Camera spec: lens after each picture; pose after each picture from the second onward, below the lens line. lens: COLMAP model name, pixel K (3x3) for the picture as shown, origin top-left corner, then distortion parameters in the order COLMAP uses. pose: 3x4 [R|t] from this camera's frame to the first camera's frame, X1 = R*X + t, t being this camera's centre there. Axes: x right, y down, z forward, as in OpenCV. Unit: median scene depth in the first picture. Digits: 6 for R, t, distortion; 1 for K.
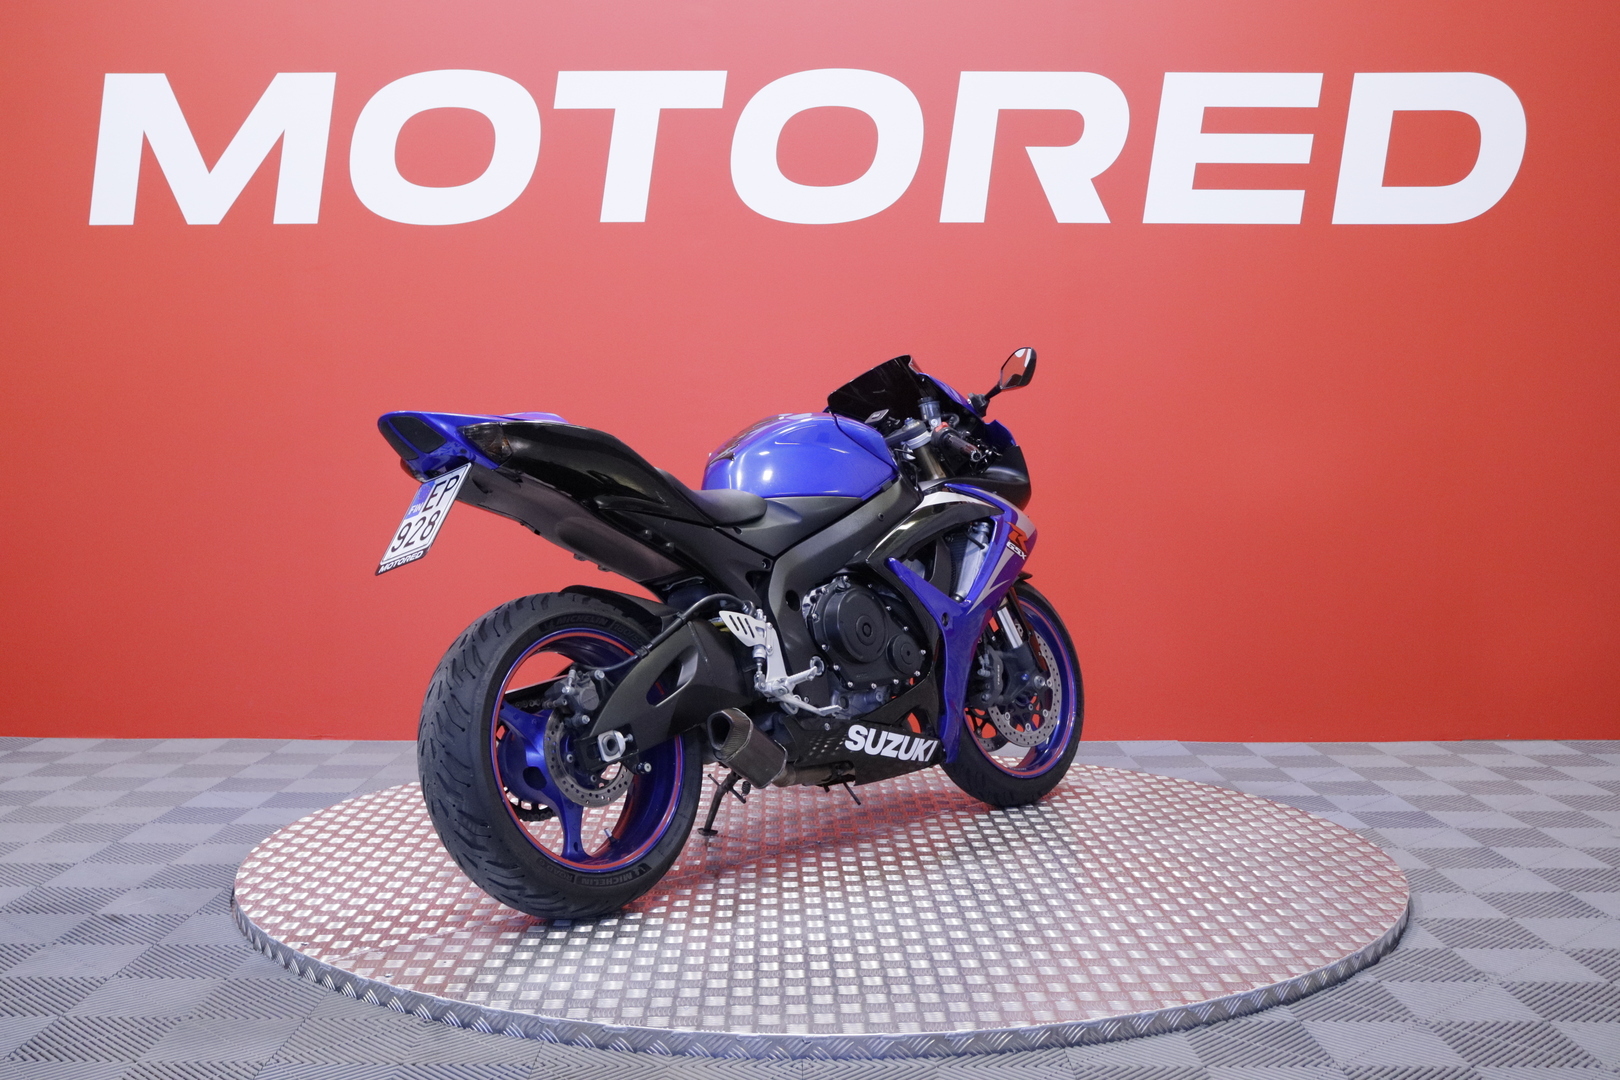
lens RADIAL K [[1803.3, 0, 812.4], [0, 1803.3, 537.0], [0, 0, 1]] dist [0.122816, 0.000000]
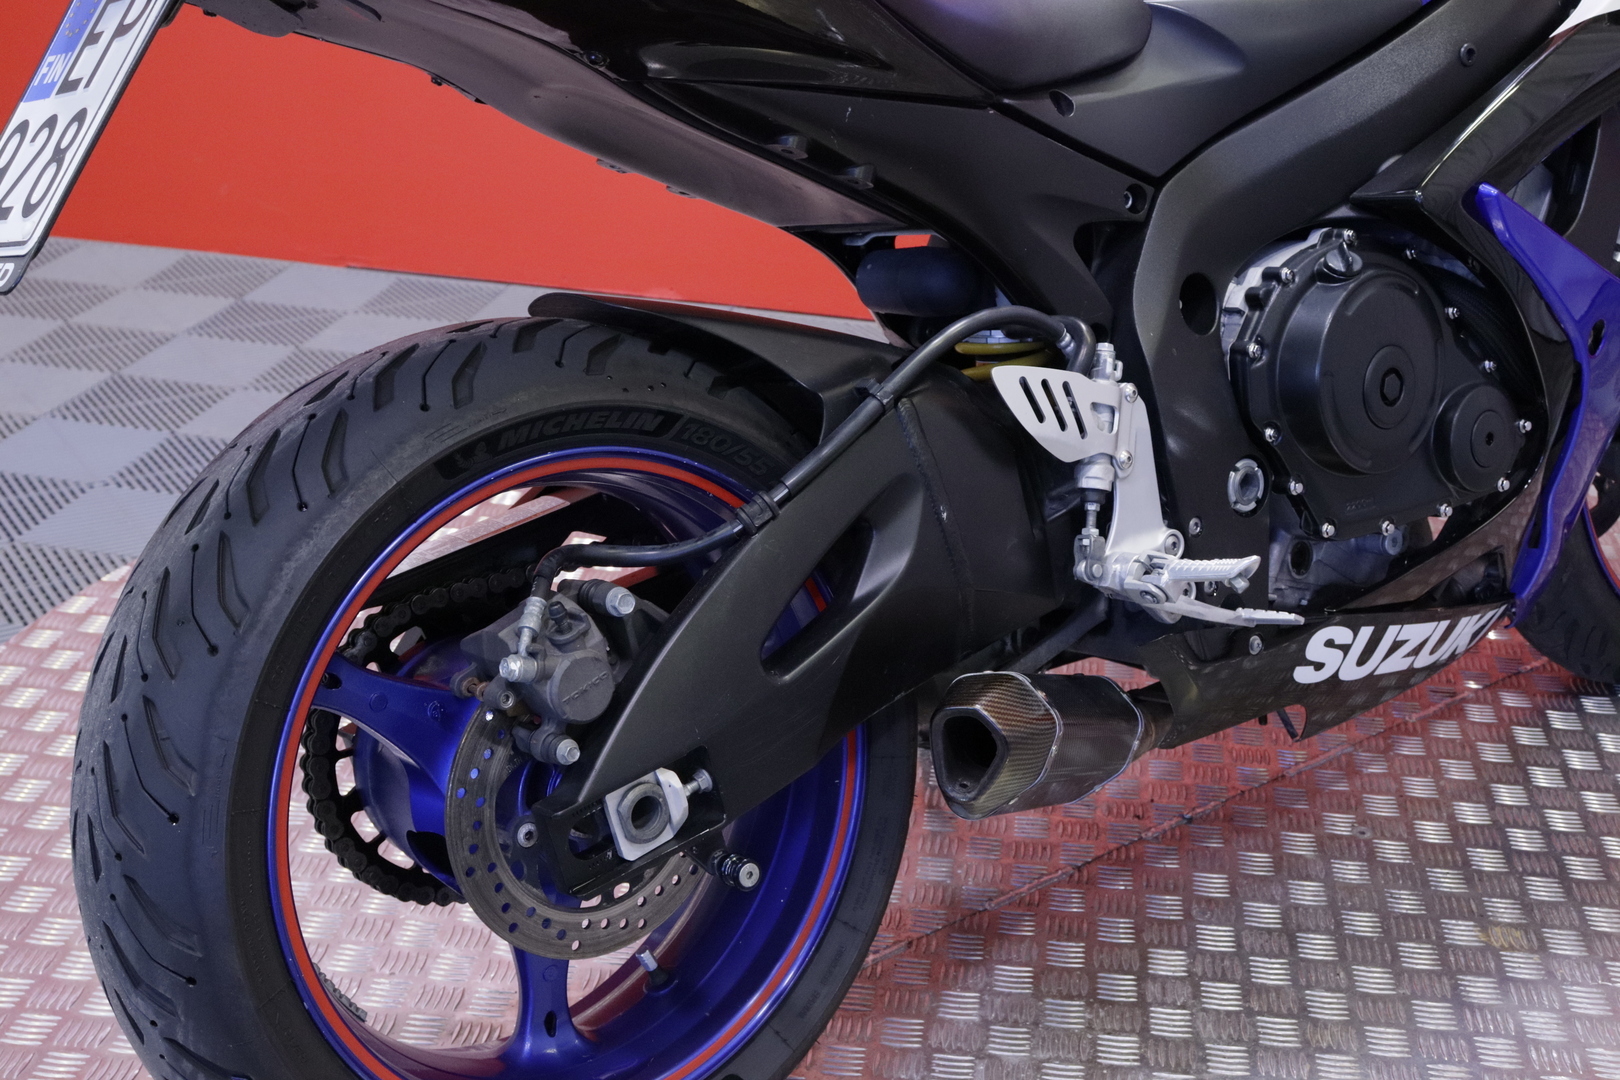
lens RADIAL K [[2385.7, 0, 819.3], [0, 2385.7, 539.5], [0, 0, 1]] dist [0.077472, 0.000000]
pose [[0.990885, 0.093886, -0.096600, -0.036594], [-0.057332, 0.942844, 0.328266, -0.075861], [0.121899, -0.319736, 0.939633, 0.545884]]
